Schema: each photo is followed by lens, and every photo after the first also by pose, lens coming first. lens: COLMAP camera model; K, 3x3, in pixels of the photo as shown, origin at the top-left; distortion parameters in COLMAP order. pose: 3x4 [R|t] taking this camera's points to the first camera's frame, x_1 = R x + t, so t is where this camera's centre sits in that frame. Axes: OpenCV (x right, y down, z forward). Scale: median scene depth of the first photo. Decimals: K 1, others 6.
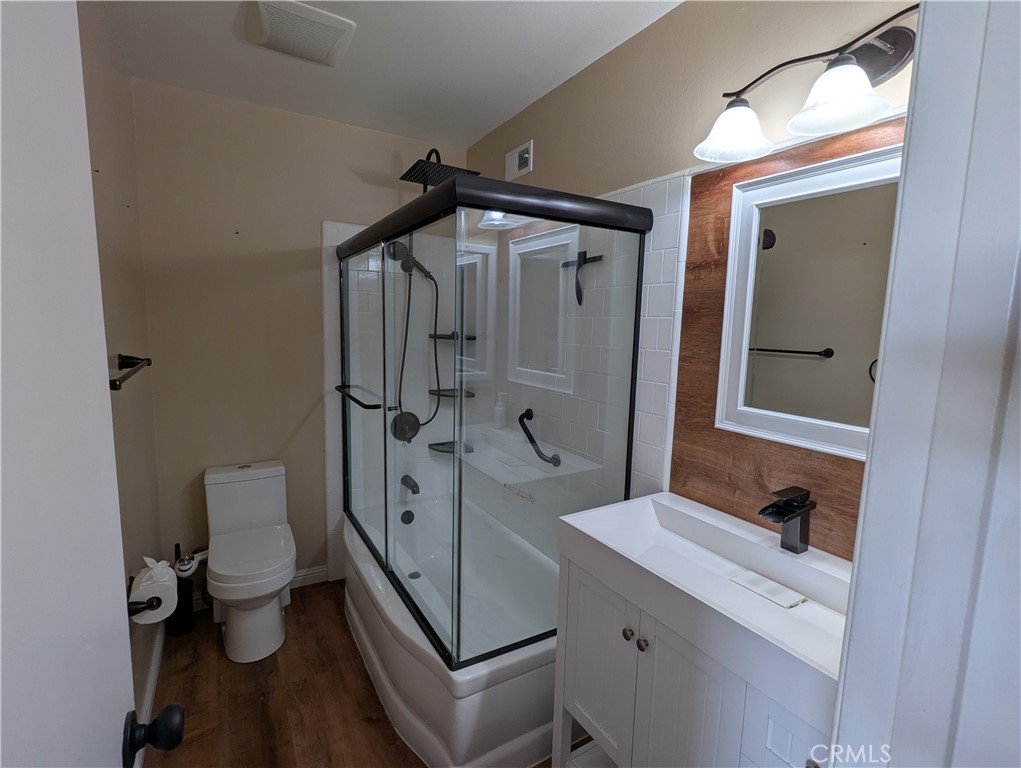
lens RADIAL K [[481.7, 0, 510.8], [0, 481.7, 385.8], [0, 0, 1]] dist [0.000488, -0.000994]
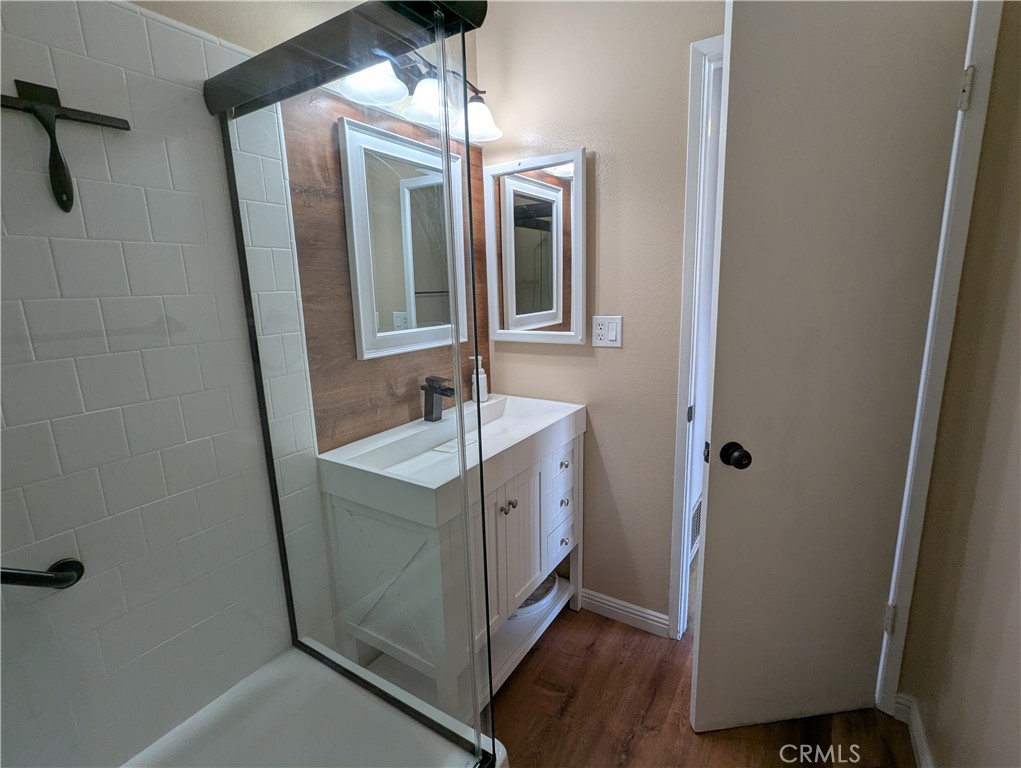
lens RADIAL K [[481.7, 0, 514.6], [0, 481.7, 384.4], [0, 0, 1]] dist [0.000488, -0.000994]
pose [[-0.452984, -0.197997, 0.869254, -0.629733], [0.125363, 0.951192, 0.281989, -0.114545], [-0.882661, 0.236709, -0.406053, 1.123901]]
